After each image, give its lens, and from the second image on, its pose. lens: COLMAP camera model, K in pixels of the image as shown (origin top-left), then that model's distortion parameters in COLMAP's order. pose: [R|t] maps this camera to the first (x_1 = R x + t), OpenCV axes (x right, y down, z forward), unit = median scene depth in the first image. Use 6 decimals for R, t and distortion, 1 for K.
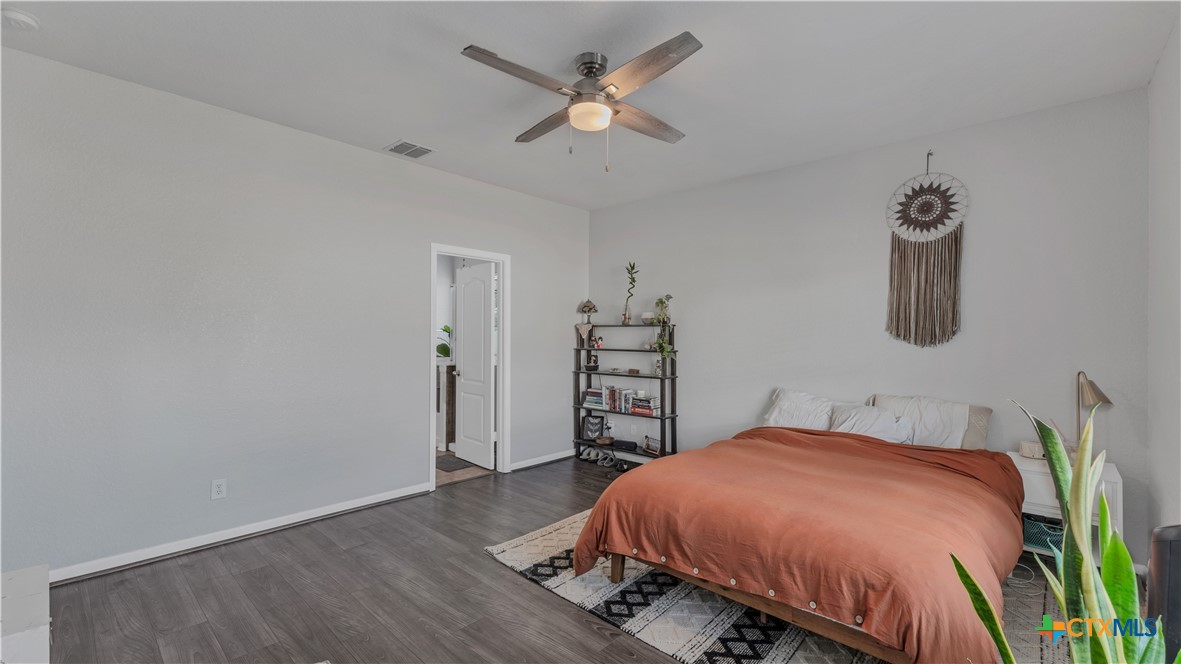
lens RADIAL K [[485.3, 0, 588.5], [0, 485.3, 336.6], [0, 0, 1]] dist [0.000269, -0.000008]
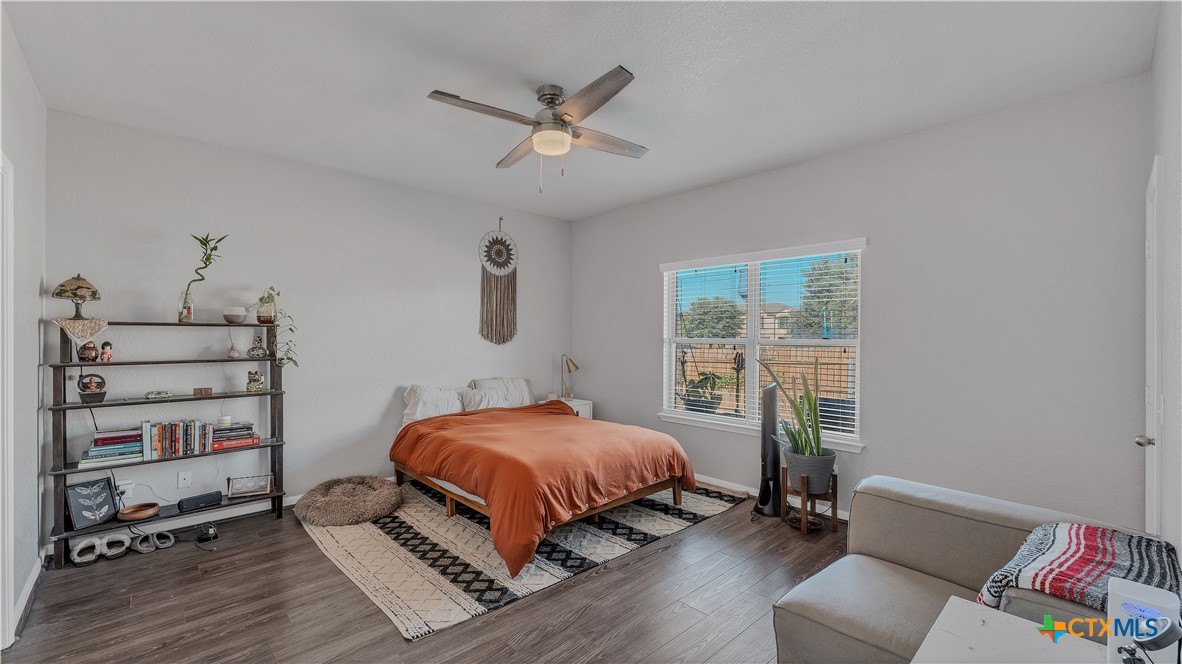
lens RADIAL K [[485.8, 0, 589.2], [0, 485.8, 334.4], [0, 0, 1]] dist [0.000269, -0.000008]
pose [[0.082389, -0.005936, 0.996583, -0.772041], [-0.000591, 0.999982, 0.006005, -0.018500], [-0.996600, -0.001083, 0.082384, 0.569554]]
